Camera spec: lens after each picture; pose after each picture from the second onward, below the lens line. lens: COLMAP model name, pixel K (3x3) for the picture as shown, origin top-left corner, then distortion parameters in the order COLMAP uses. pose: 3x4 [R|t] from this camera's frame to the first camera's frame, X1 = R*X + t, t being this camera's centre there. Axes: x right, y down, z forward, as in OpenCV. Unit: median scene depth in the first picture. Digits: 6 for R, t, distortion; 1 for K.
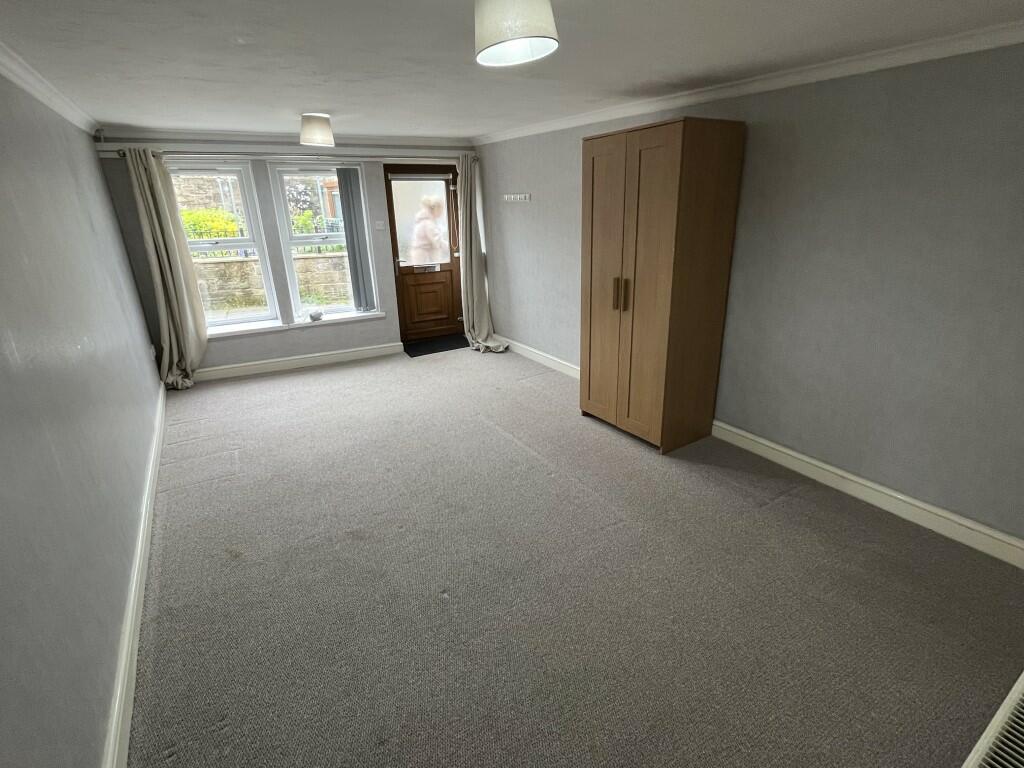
lens RADIAL K [[472.5, 0, 505.9], [0, 472.5, 387.4], [0, 0, 1]] dist [-0.000157, -0.000040]
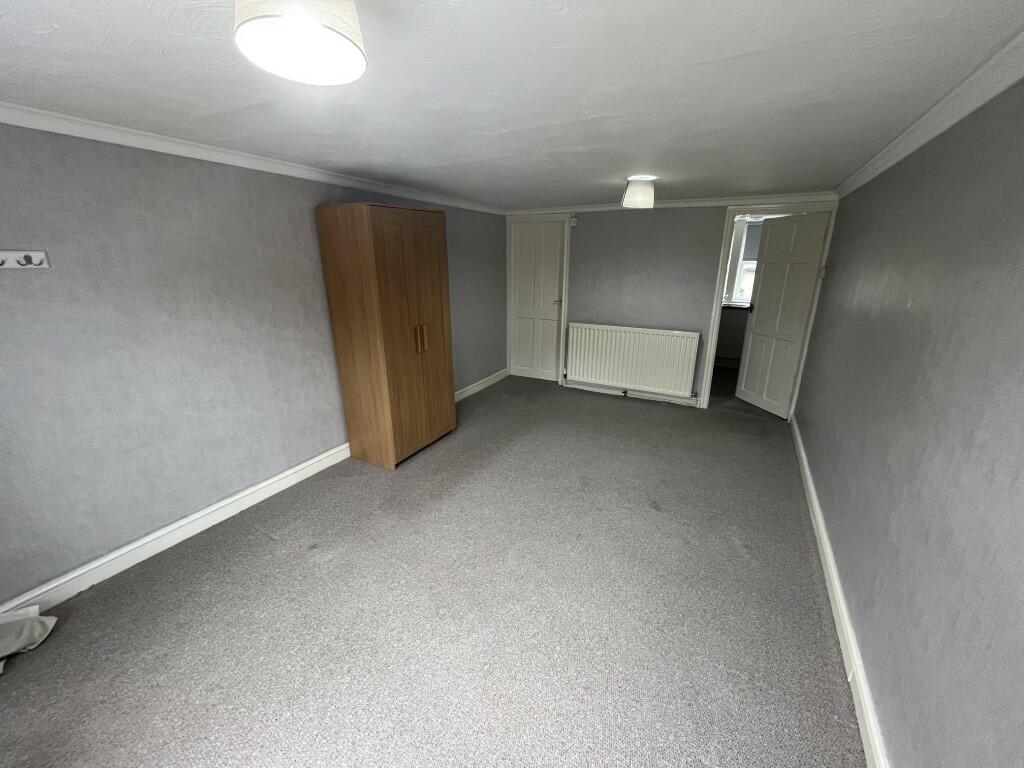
lens RADIAL K [[414.5, 0, 512.0], [0, 414.5, 384.0], [0, 0, 1]] dist [0.000894, 0.000050]
pose [[-0.477985, -0.237688, 0.845597, -0.708032], [0.332002, 0.842386, 0.424454, -0.414981], [-0.813207, 0.483623, -0.323734, 1.064413]]
